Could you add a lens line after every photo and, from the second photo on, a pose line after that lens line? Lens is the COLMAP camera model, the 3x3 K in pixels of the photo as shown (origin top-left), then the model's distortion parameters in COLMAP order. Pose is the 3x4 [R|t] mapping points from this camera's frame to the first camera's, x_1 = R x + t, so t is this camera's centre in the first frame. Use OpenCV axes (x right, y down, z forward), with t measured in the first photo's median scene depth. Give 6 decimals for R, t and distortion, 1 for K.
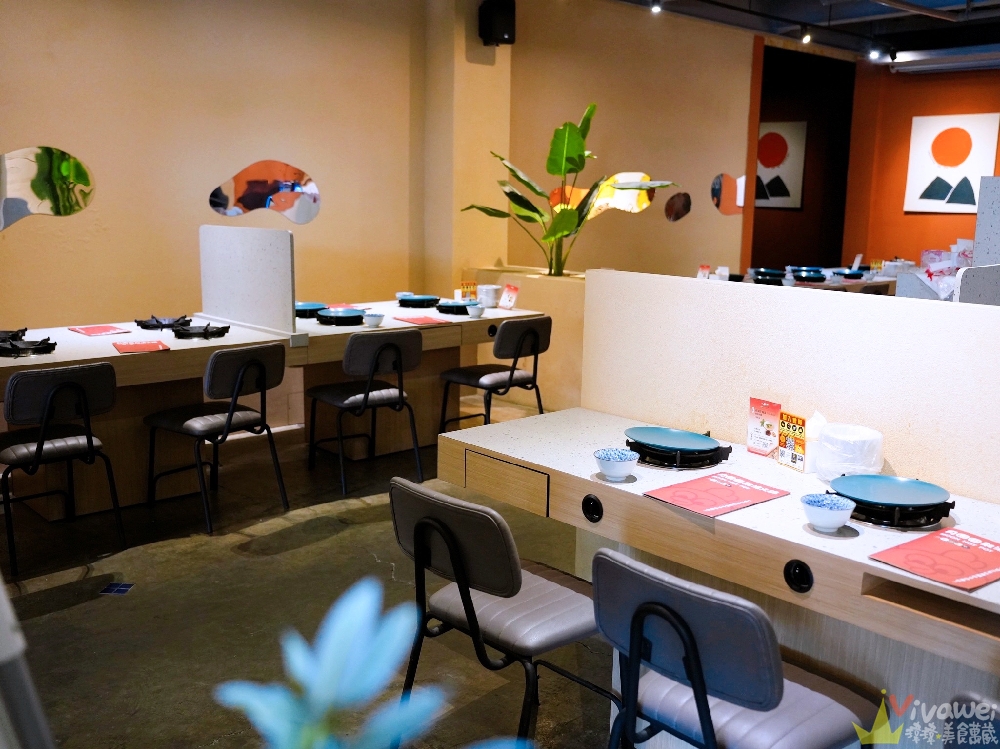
lens RADIAL K [[1001.7, 0, 500.0], [0, 1001.7, 374.5], [0, 0, 1]] dist [-0.019802, 0.005572]
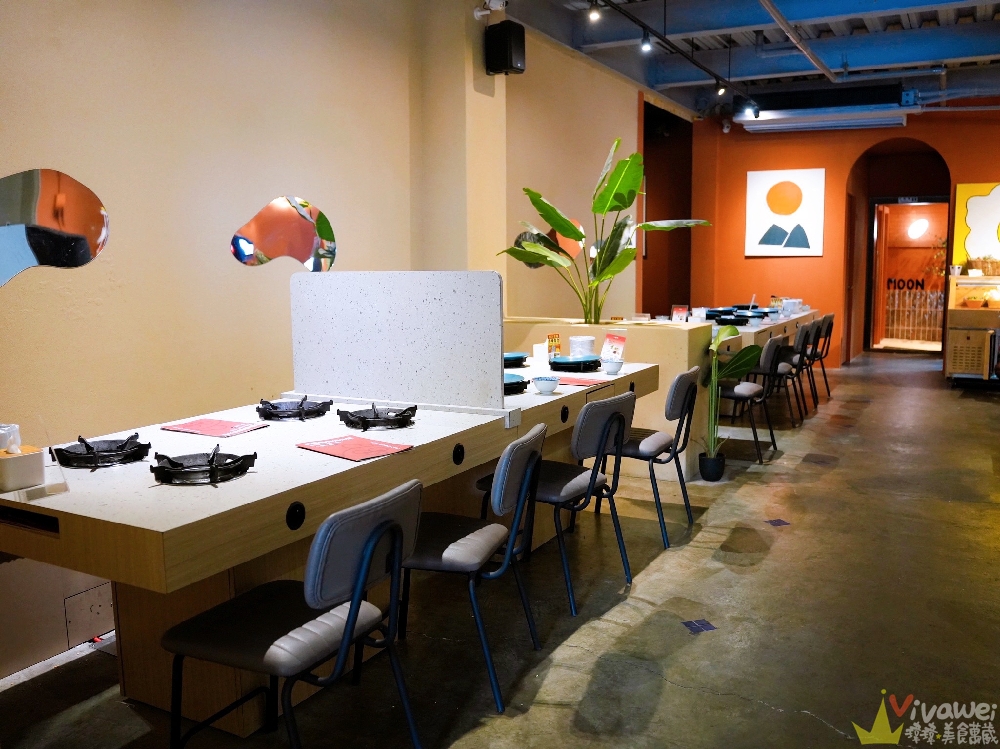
lens RADIAL K [[901.4, 0, 489.7], [0, 901.4, 368.8], [0, 0, 1]] dist [-0.106307, 0.081881]
pose [[0.941980, -0.063573, 0.329593, -0.303084], [0.082435, 0.995644, -0.043557, -0.030020], [-0.325388, 0.068199, 0.943118, 0.261828]]
